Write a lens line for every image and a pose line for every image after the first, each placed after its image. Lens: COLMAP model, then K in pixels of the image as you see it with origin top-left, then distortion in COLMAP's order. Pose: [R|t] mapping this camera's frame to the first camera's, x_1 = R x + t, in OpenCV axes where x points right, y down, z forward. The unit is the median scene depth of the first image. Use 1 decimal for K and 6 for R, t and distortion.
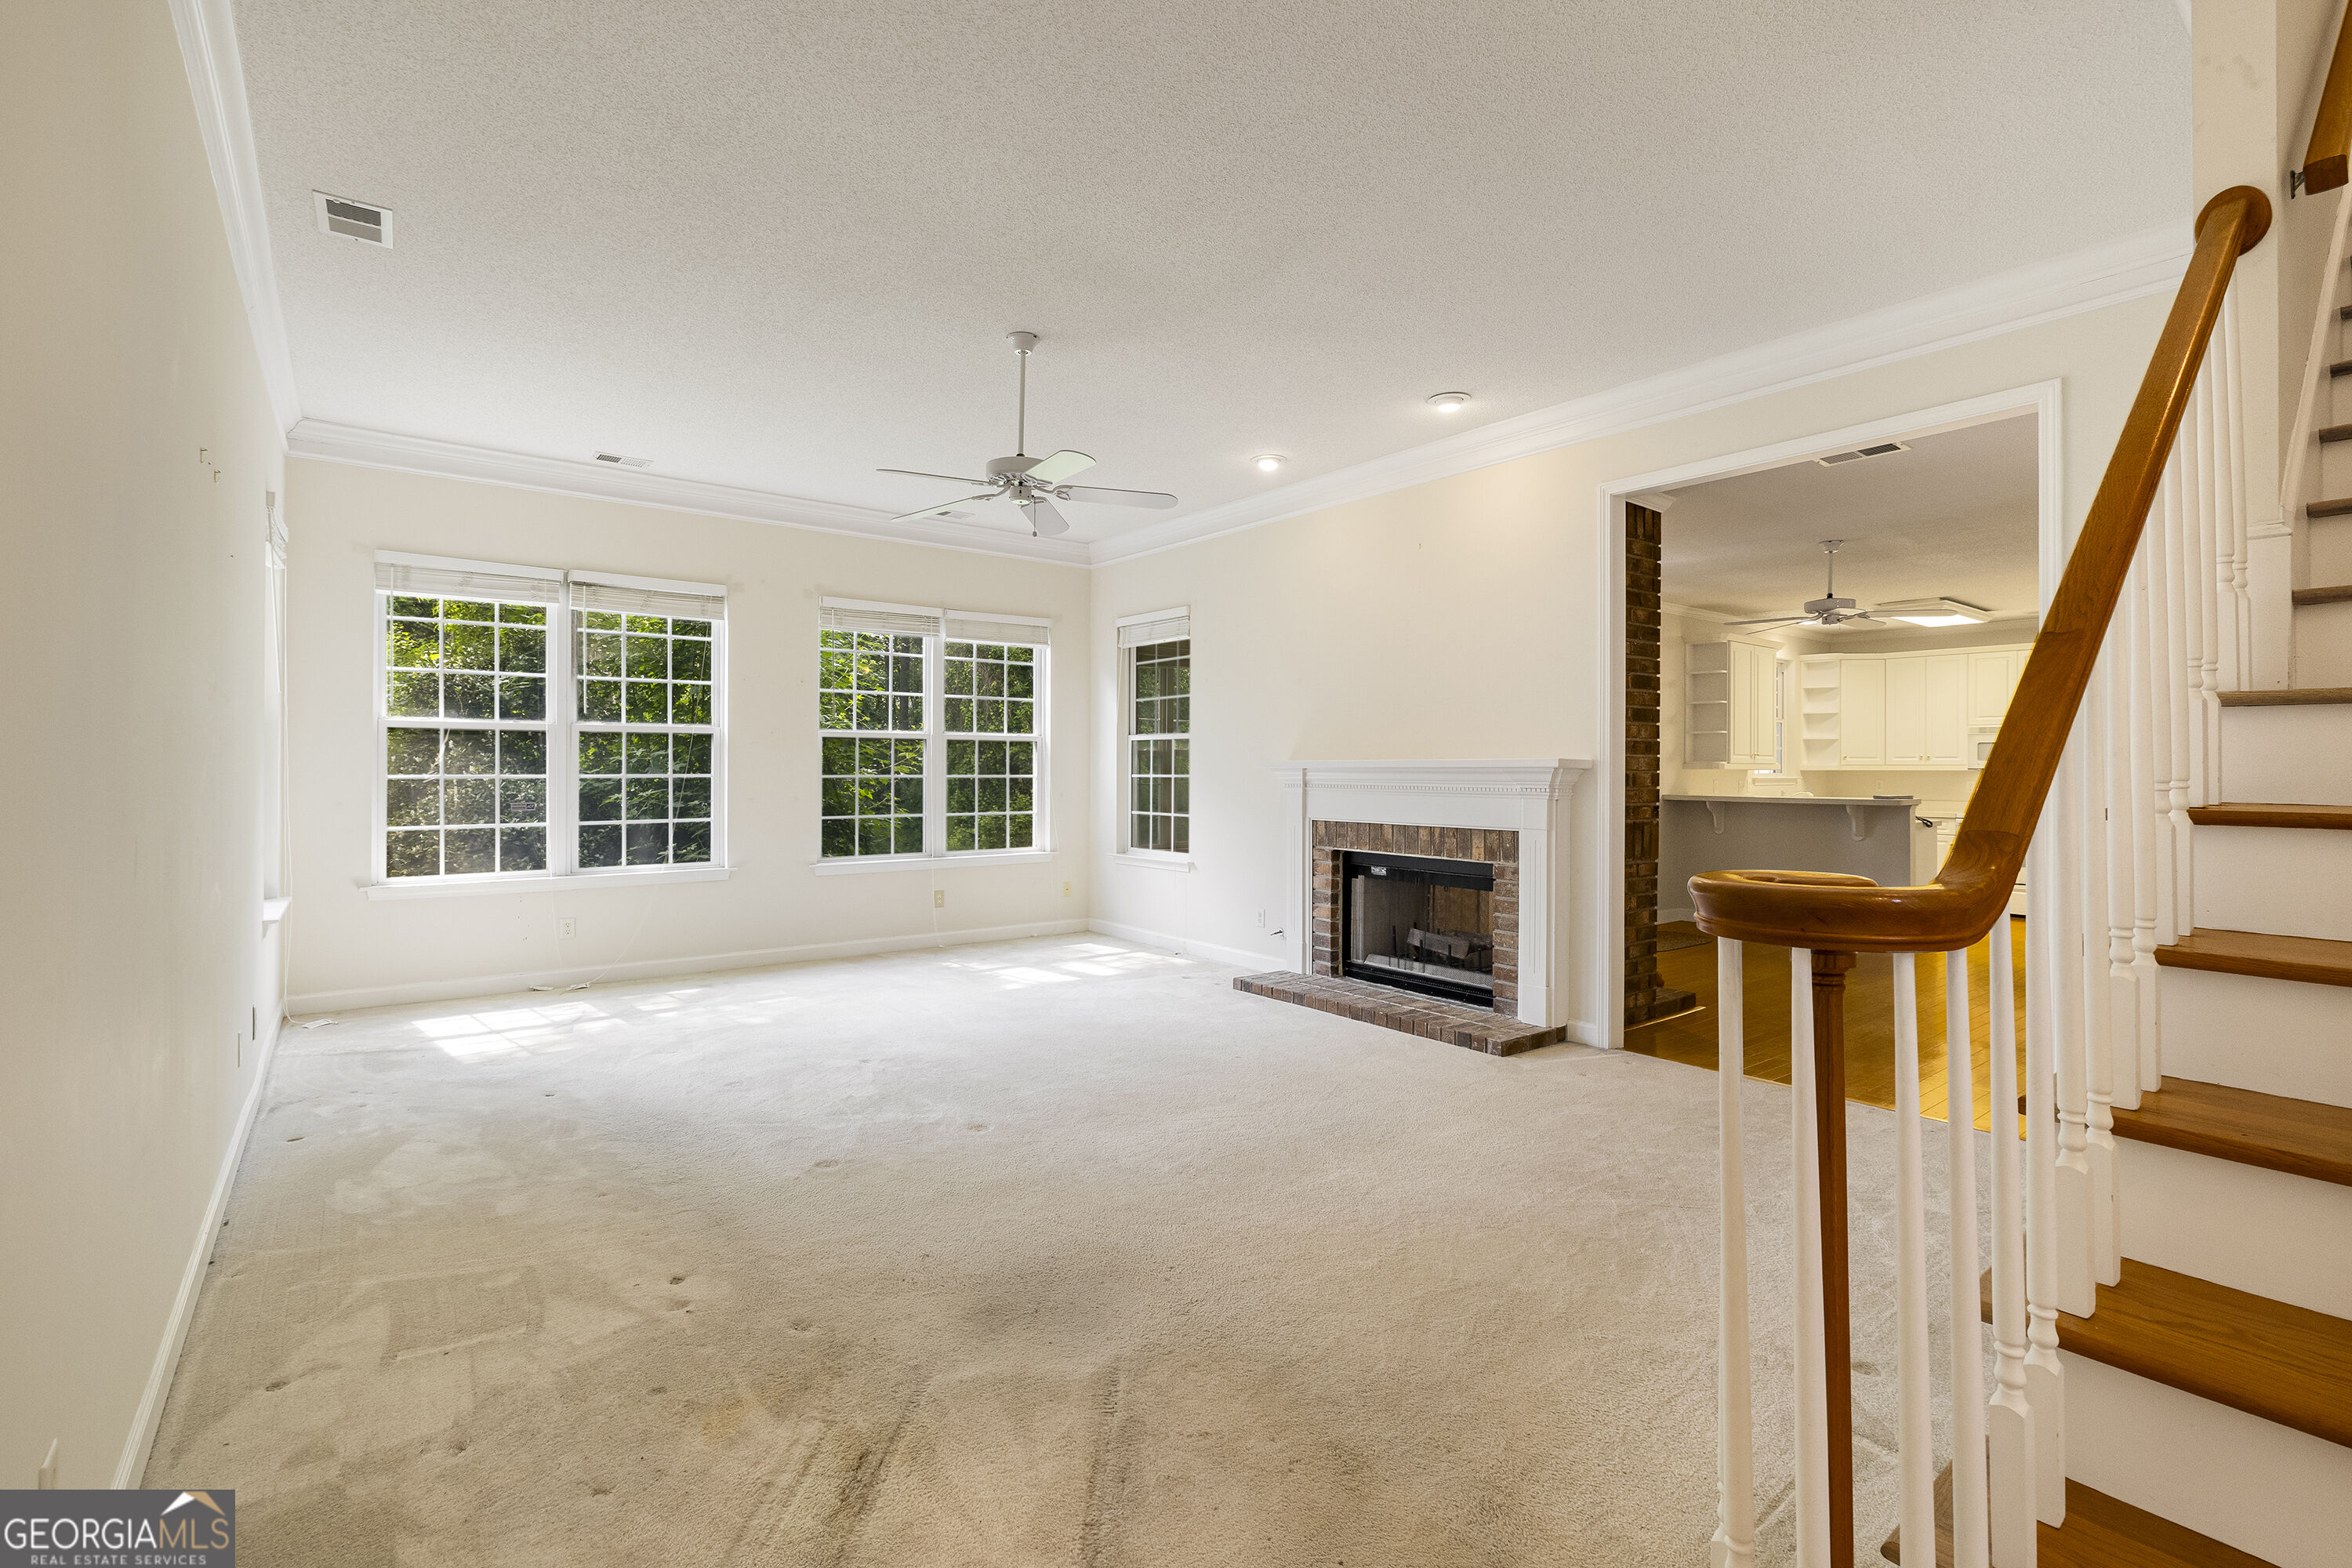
lens RADIAL K [[1056.5, 0, 1171.6], [0, 1056.5, 765.8], [0, 0, 1]] dist [0.002953, 0.000478]
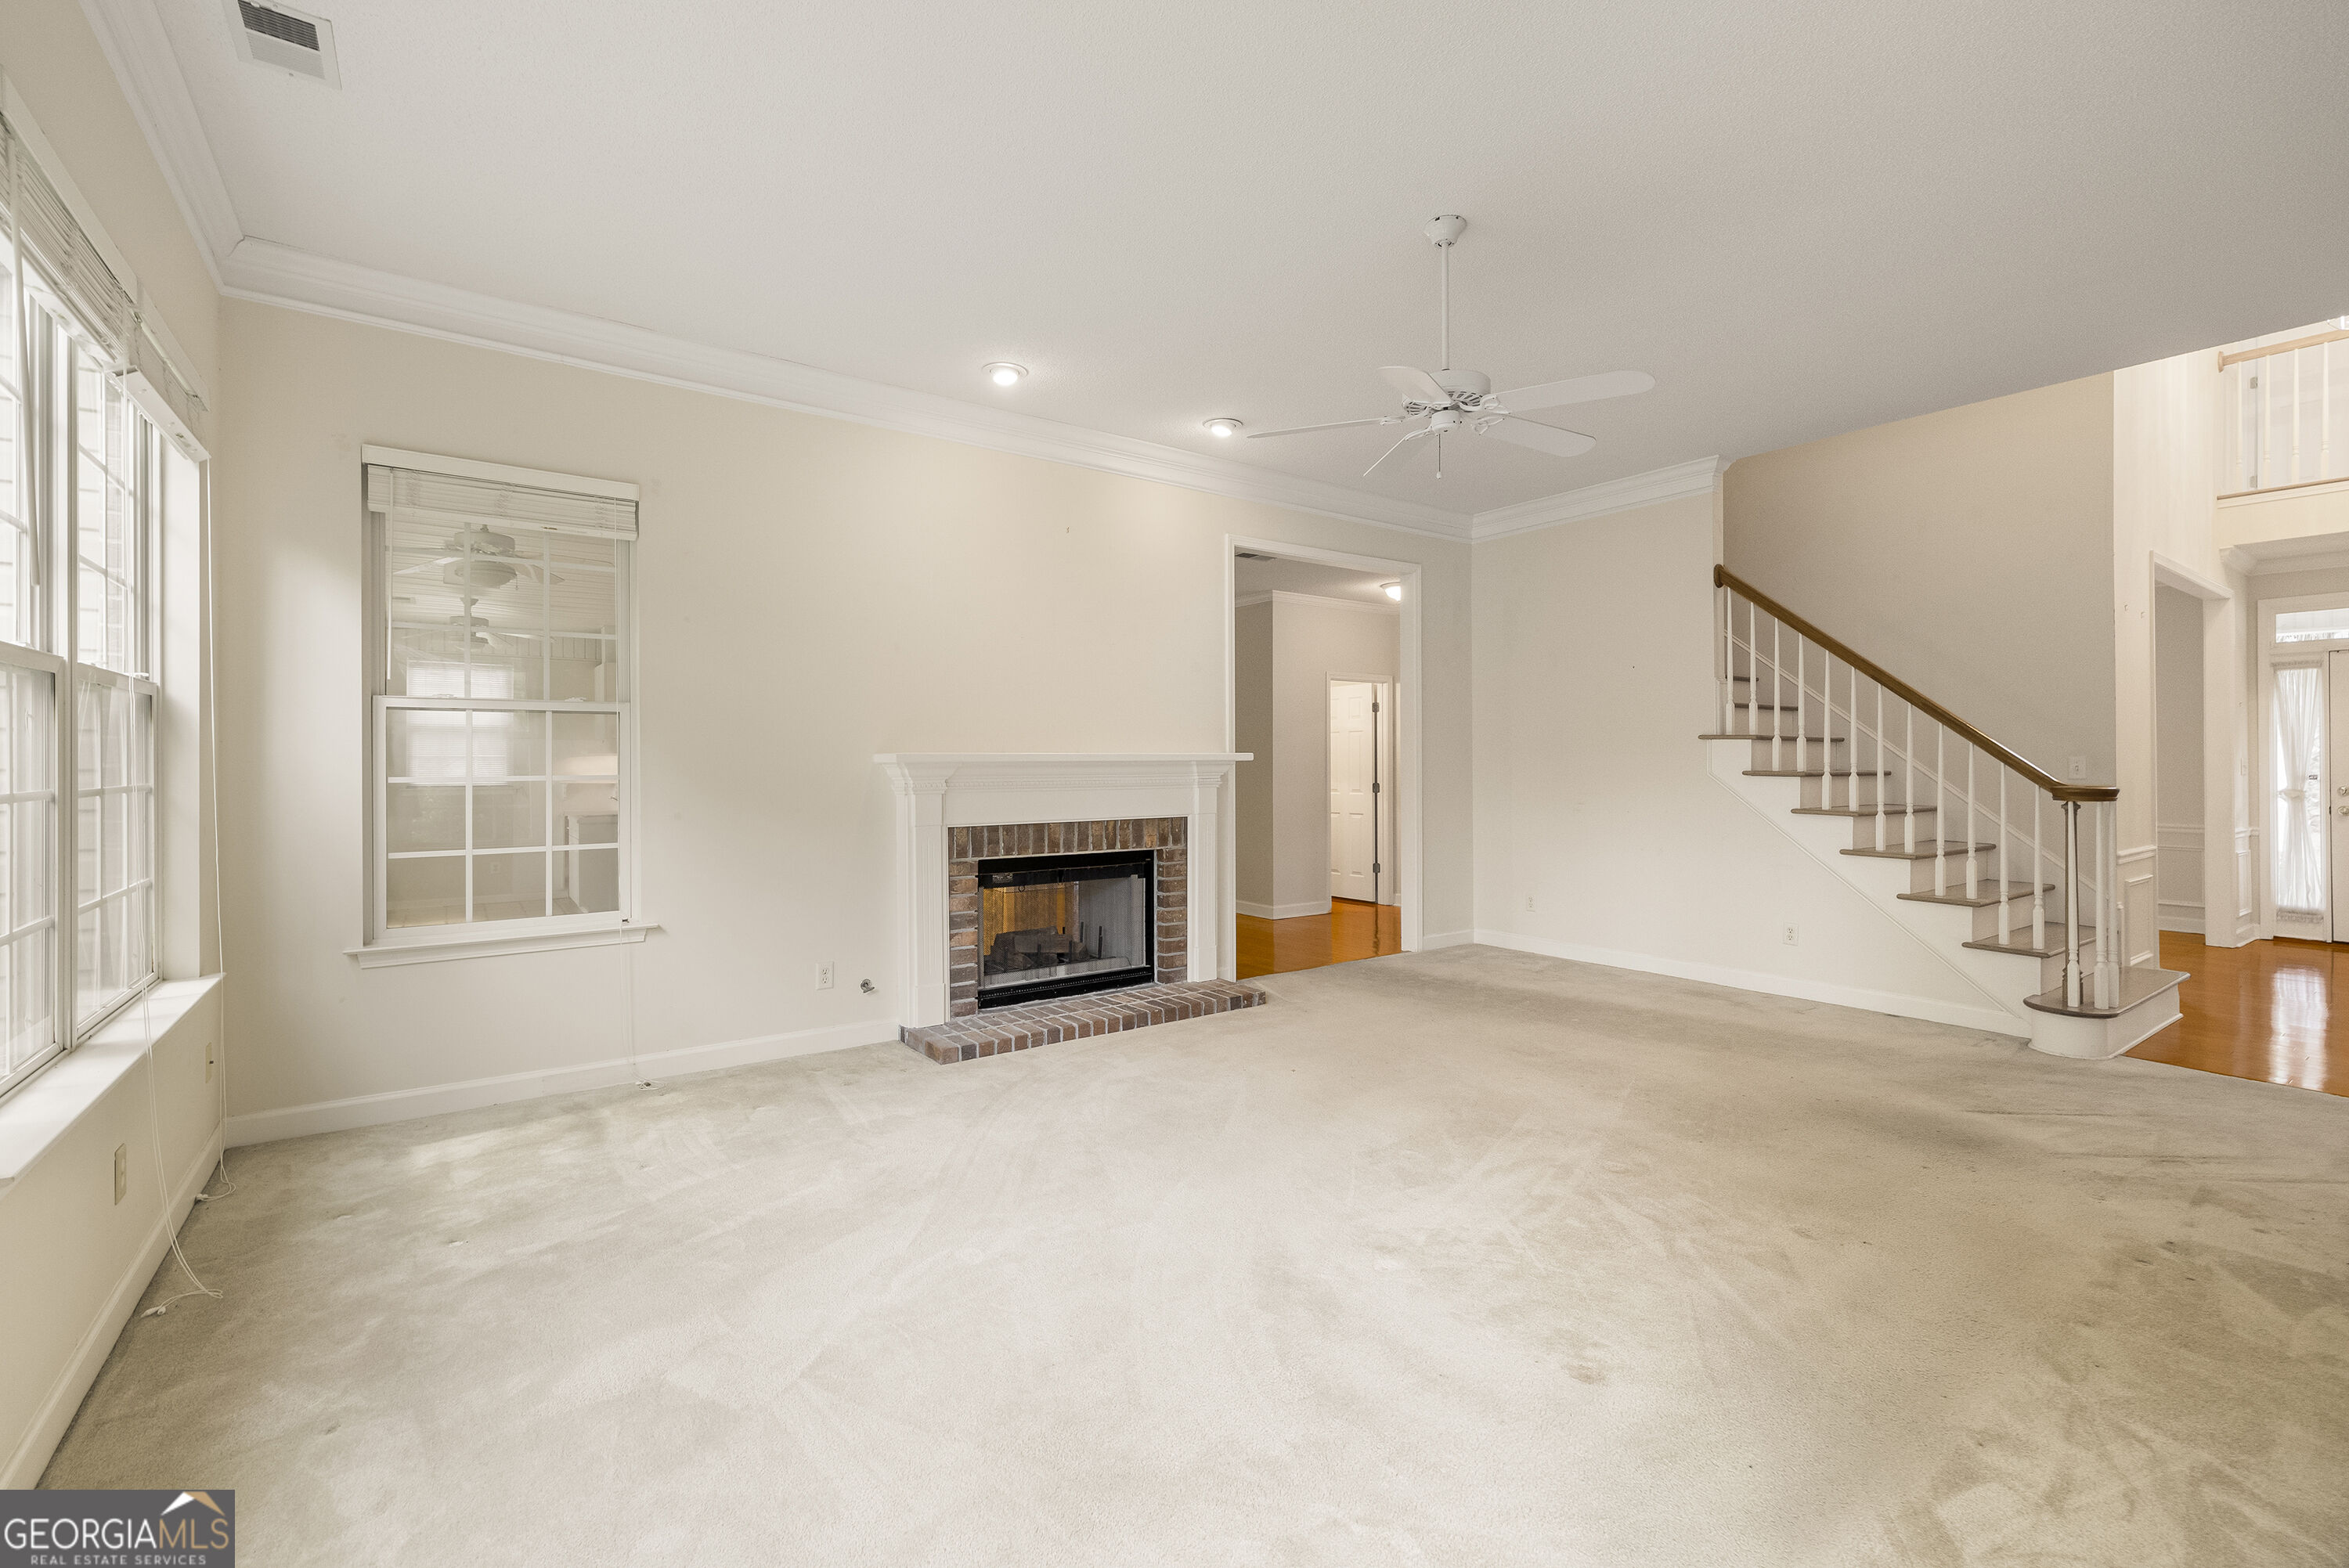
lens RADIAL K [[1024.5, 0, 1172.5], [0, 1024.5, 768.7], [0, 0, 1]] dist [0.010185, -0.001003]
pose [[0.035346, -0.006295, 0.999355, -0.594796], [0.001532, 0.999979, 0.006245, 0.002513], [-0.999374, 0.001310, 0.035355, 0.750694]]
